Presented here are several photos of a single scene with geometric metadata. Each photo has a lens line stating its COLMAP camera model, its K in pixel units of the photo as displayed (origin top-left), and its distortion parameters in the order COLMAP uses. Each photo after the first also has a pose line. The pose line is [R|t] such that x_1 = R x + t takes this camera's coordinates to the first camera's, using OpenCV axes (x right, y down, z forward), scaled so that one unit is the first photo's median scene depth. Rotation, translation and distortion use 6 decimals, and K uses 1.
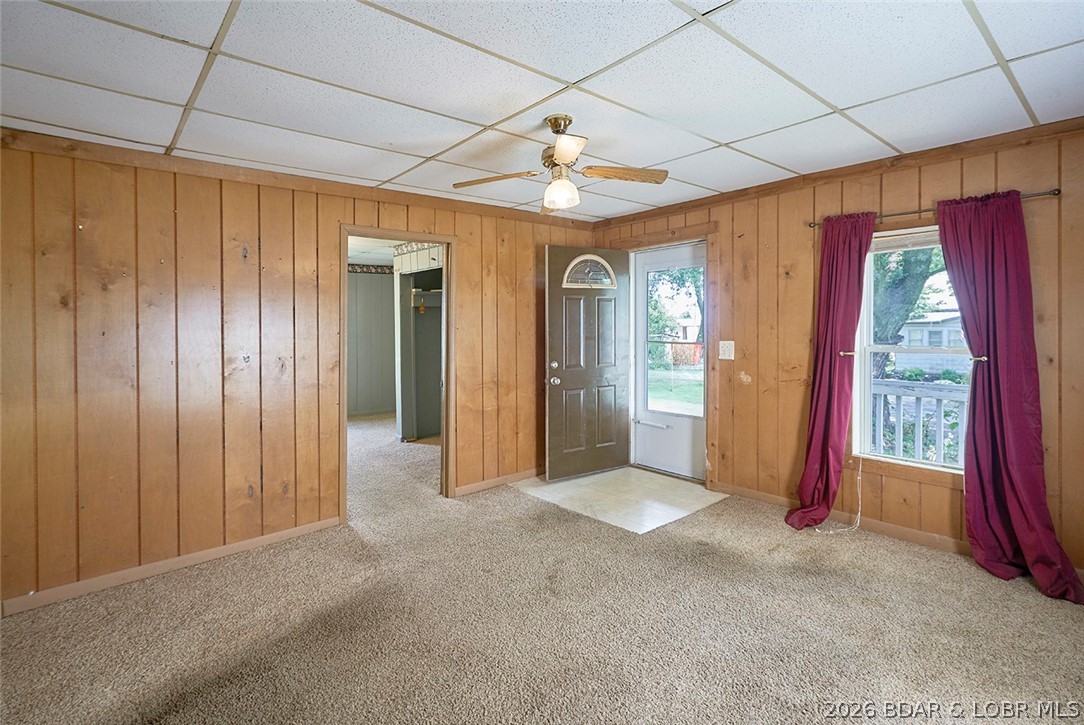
lens RADIAL K [[529.8, 0, 542.4], [0, 529.8, 330.2], [0, 0, 1]] dist [-0.000808, -0.000347]
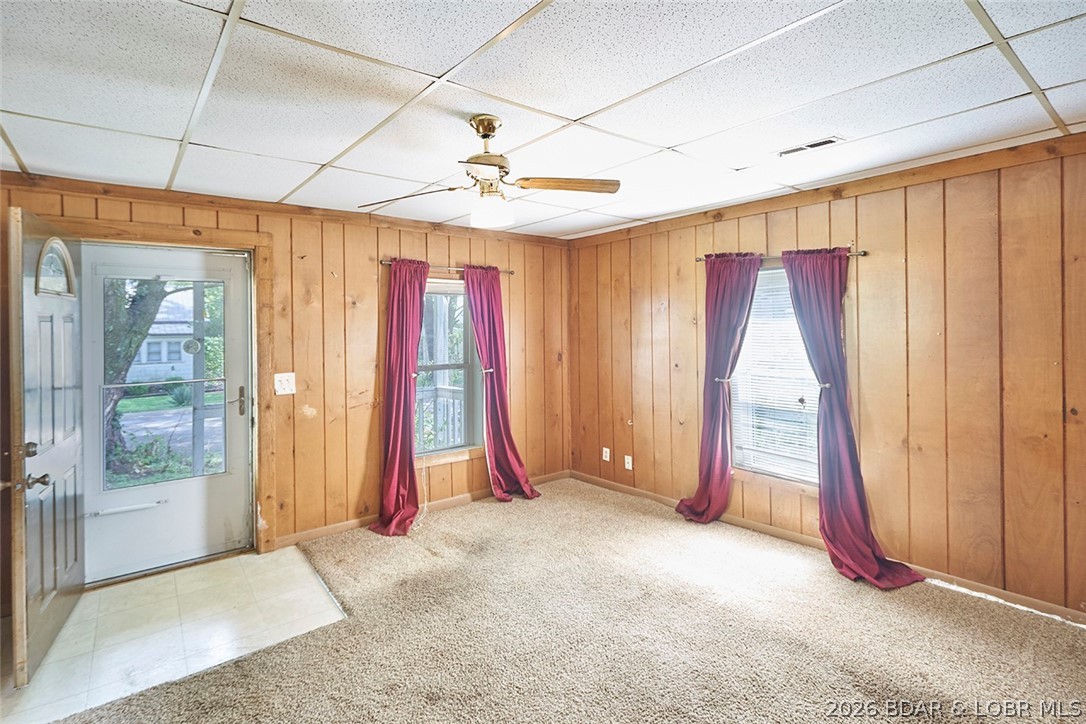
lens RADIAL K [[506.2, 0, 544.3], [0, 506.2, 333.9], [0, 0, 1]] dist [-0.000248, 0.000434]
pose [[0.055205, -0.005423, 0.998460, -0.508950], [0.015979, 0.999862, 0.004547, -0.045174], [-0.998347, 0.015704, 0.055284, 0.570518]]
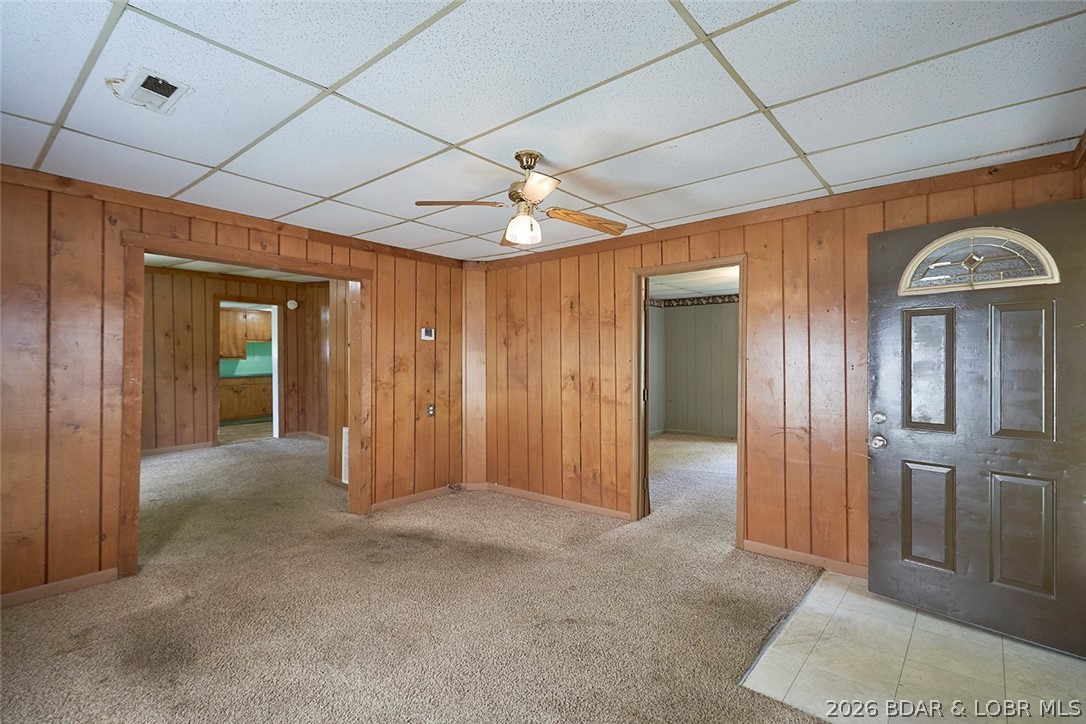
lens RADIAL K [[503.8, 0, 550.9], [0, 503.8, 360.6], [0, 0, 1]] dist [0.000561, 0.000484]
pose [[0.160861, 0.024798, -0.986665, 0.670882], [-0.004273, 0.999692, 0.024429, -0.021849], [0.986968, 0.000286, 0.160918, 0.605660]]
